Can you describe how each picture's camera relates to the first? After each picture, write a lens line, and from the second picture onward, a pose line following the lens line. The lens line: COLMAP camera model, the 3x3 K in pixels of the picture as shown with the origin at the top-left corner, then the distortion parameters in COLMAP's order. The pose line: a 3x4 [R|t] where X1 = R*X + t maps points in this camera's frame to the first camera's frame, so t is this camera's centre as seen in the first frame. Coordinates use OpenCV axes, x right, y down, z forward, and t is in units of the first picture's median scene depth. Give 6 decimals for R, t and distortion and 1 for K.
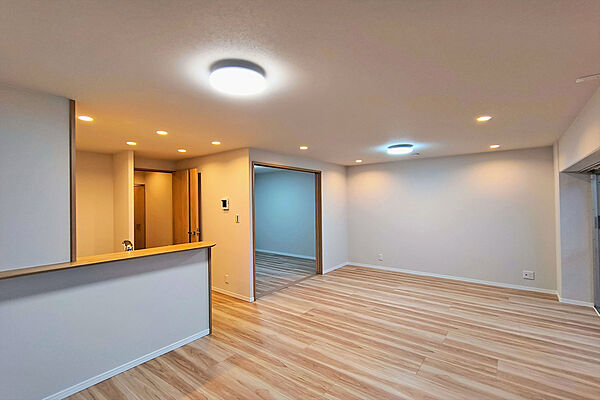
lens RADIAL K [[275.0, 0, 299.9], [0, 275.0, 201.8], [0, 0, 1]] dist [0.002571, 0.000712]
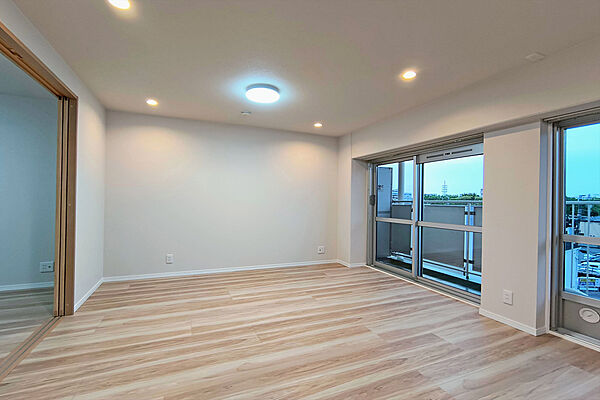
lens RADIAL K [[275.0, 0, 296.0], [0, 275.0, 198.3], [0, 0, 1]] dist [0.002571, 0.000712]
pose [[0.484816, 0.031938, 0.874033, -0.227218], [-0.021292, 0.999468, -0.024711, 0.104548], [-0.874357, -0.006630, 0.485238, 0.659726]]
